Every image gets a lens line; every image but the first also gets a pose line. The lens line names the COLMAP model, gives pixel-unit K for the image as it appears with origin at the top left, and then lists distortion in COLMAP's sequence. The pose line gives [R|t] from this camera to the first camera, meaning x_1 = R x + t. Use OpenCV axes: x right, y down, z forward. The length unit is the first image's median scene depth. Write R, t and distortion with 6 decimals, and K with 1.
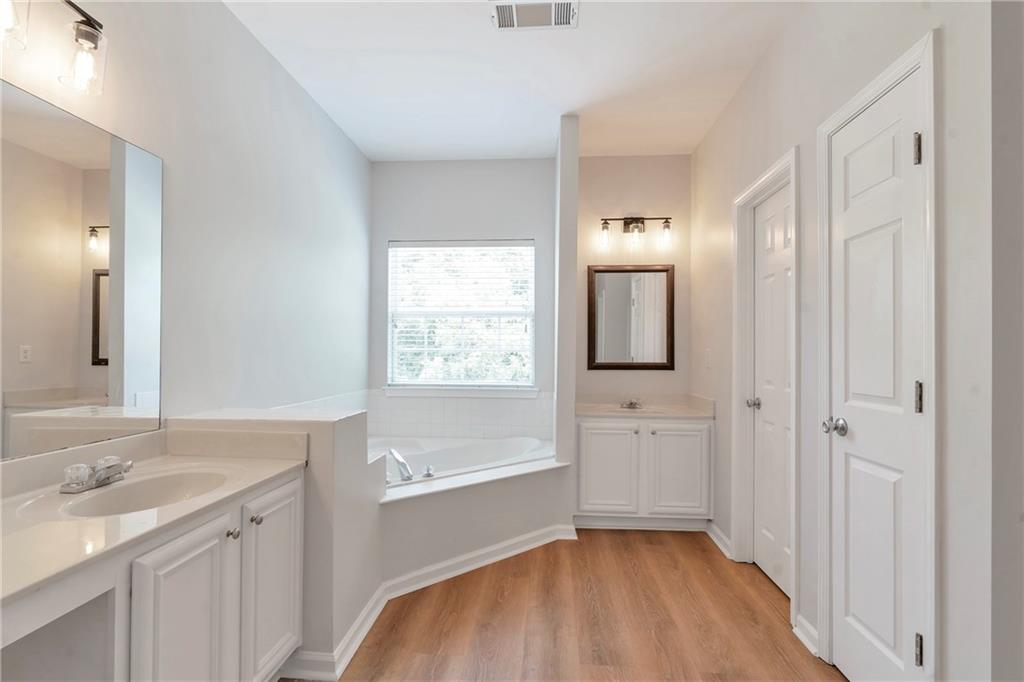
lens RADIAL K [[489.9, 0, 514.3], [0, 489.9, 348.8], [0, 0, 1]] dist [-0.001232, -0.000060]
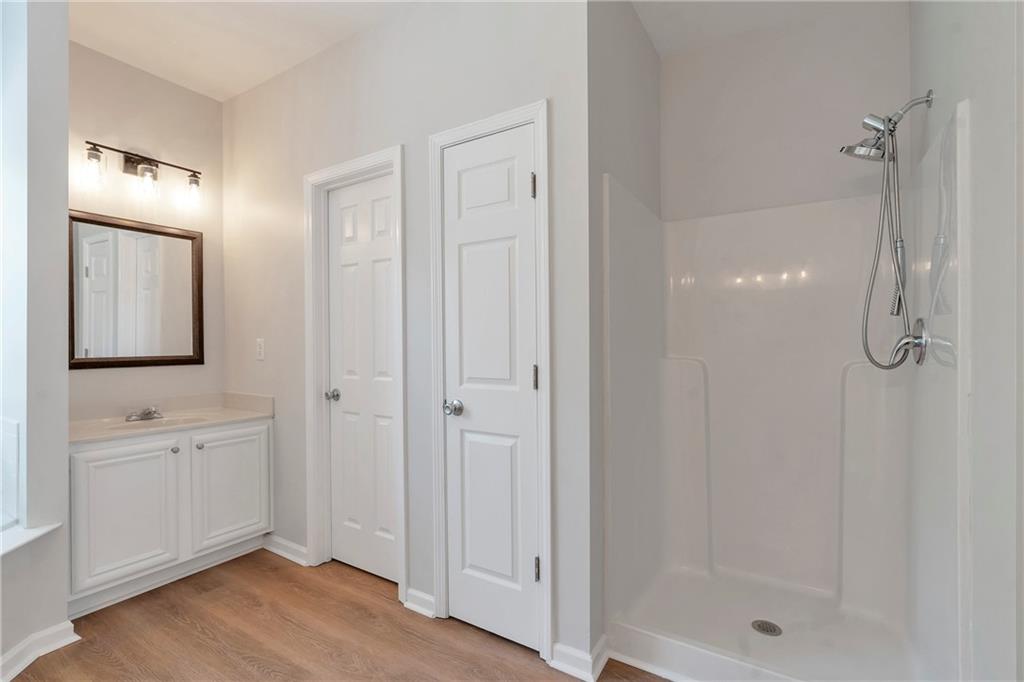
lens RADIAL K [[473.2, 0, 511.0], [0, 473.2, 346.9], [0, 0, 1]] dist [-0.000878, 0.000594]
pose [[0.458078, -0.011323, 0.888840, -0.166069], [-0.005837, 0.999859, 0.015746, -0.000477], [-0.888893, -0.012401, 0.457947, 0.247173]]
